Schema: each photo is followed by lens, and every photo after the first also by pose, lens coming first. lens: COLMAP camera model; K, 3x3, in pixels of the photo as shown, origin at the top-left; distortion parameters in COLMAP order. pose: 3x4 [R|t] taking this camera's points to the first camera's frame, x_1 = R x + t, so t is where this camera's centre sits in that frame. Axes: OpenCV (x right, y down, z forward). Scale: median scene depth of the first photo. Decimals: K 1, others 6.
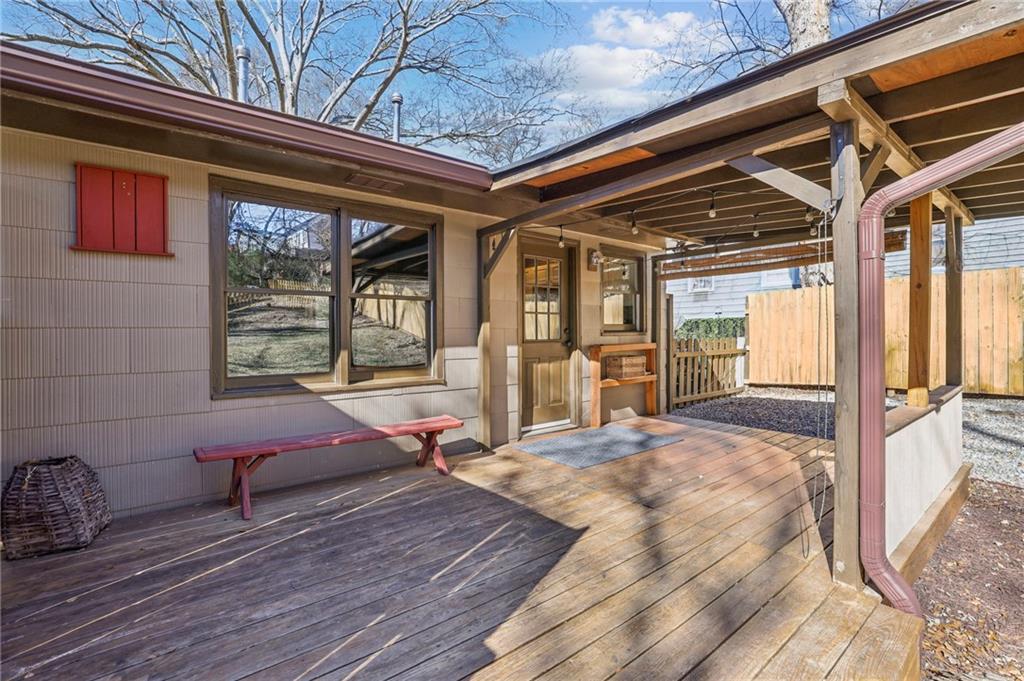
lens RADIAL K [[433.7, 0, 512.0], [0, 433.7, 340.5], [0, 0, 1]] dist [-0.001272, -0.000103]
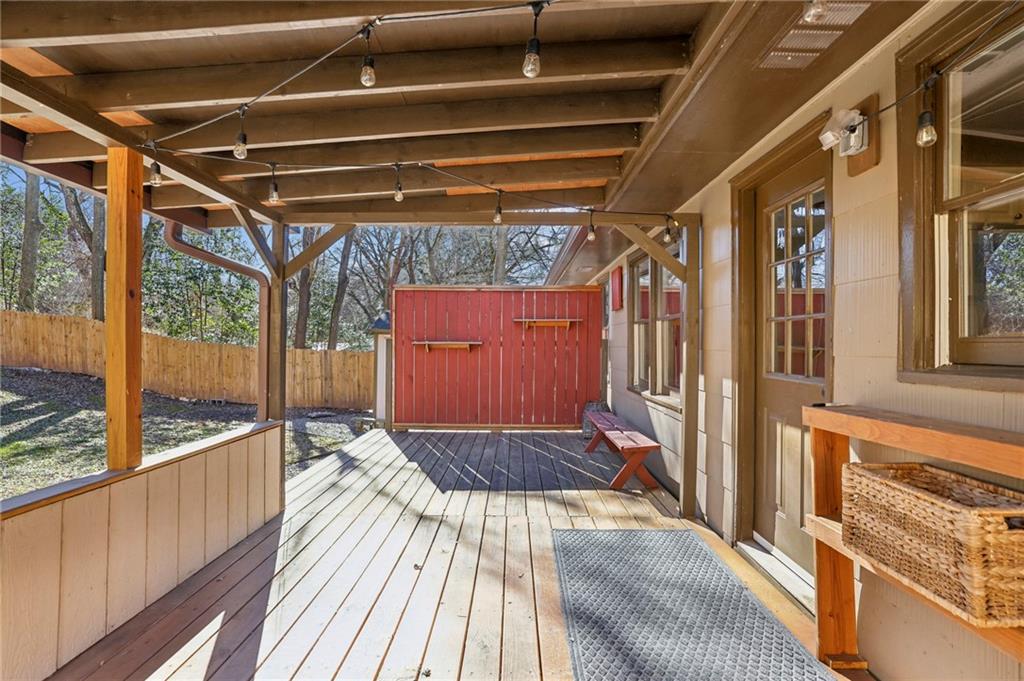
lens RADIAL K [[479.8, 0, 512.0], [0, 479.8, 340.5], [0, 0, 1]] dist [-0.028785, 0.012366]
pose [[-0.622022, -0.012103, -0.782906, 0.966768], [-0.020736, 0.999784, 0.001020, -0.039499], [0.782725, 0.016869, -0.622139, 1.664458]]
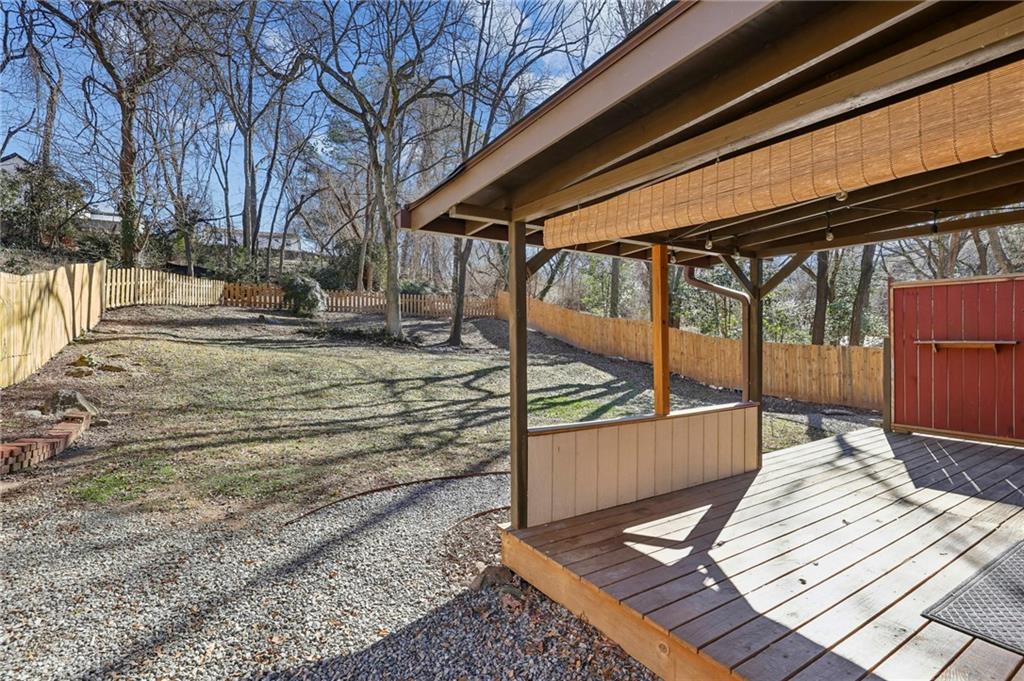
lens RADIAL K [[464.3, 0, 512.0], [0, 464.3, 340.5], [0, 0, 1]] dist [-0.000481, 0.000129]
pose [[-0.992995, 0.003955, 0.118089, 1.029872], [0.006490, 0.999757, 0.021083, -0.072991], [-0.117977, 0.021702, -0.992779, 2.089023]]
